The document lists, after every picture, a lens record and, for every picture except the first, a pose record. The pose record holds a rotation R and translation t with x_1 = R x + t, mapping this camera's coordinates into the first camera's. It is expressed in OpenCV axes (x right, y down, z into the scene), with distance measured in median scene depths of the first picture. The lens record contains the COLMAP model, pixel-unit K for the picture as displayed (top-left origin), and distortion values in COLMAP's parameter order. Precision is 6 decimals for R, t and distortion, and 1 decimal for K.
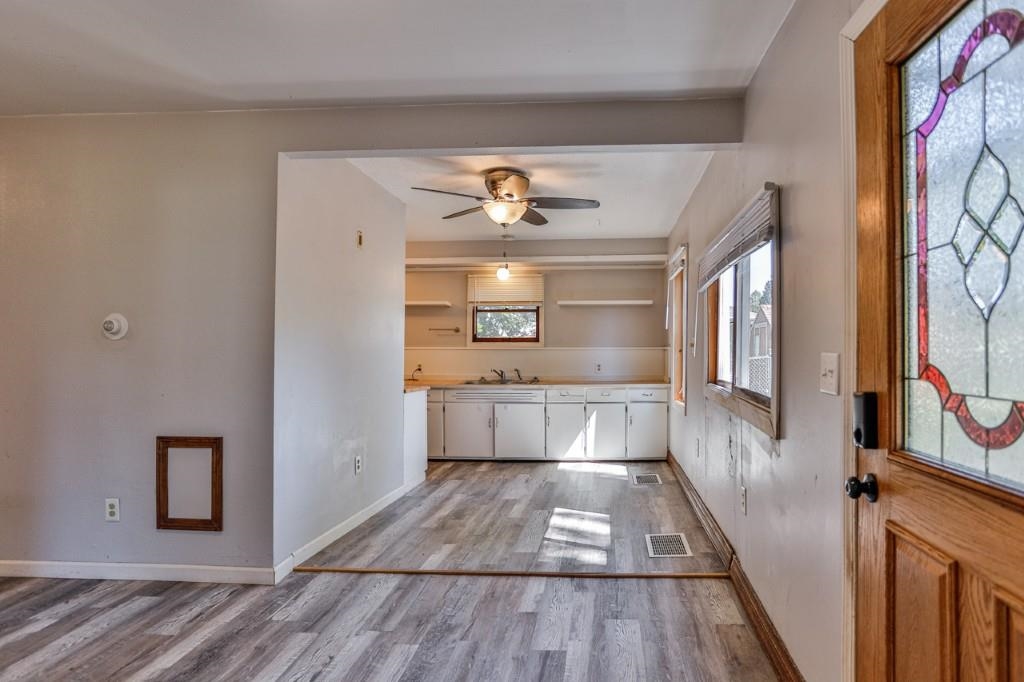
lens RADIAL K [[565.4, 0, 556.6], [0, 565.4, 343.4], [0, 0, 1]] dist [-0.001863, 0.001987]
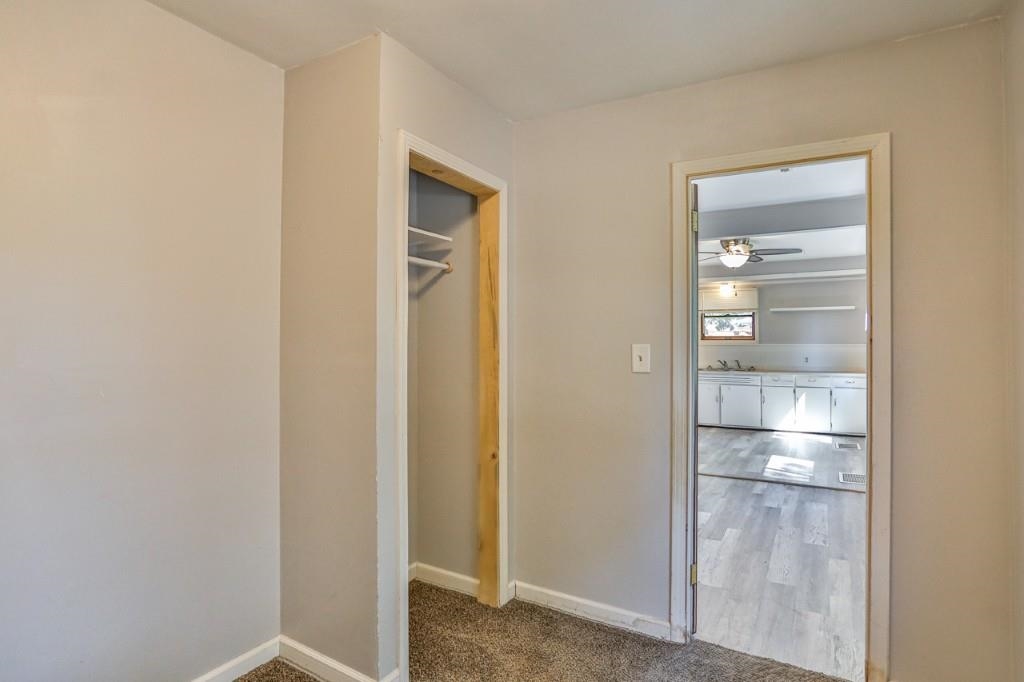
lens RADIAL K [[530.2, 0, 507.5], [0, 530.2, 330.3], [0, 0, 1]] dist [-0.017838, 0.000958]
pose [[0.899186, -0.008975, -0.437475, -0.020111], [0.005484, 0.999942, -0.009244, -0.030248], [0.437533, 0.005913, 0.899183, -0.648723]]
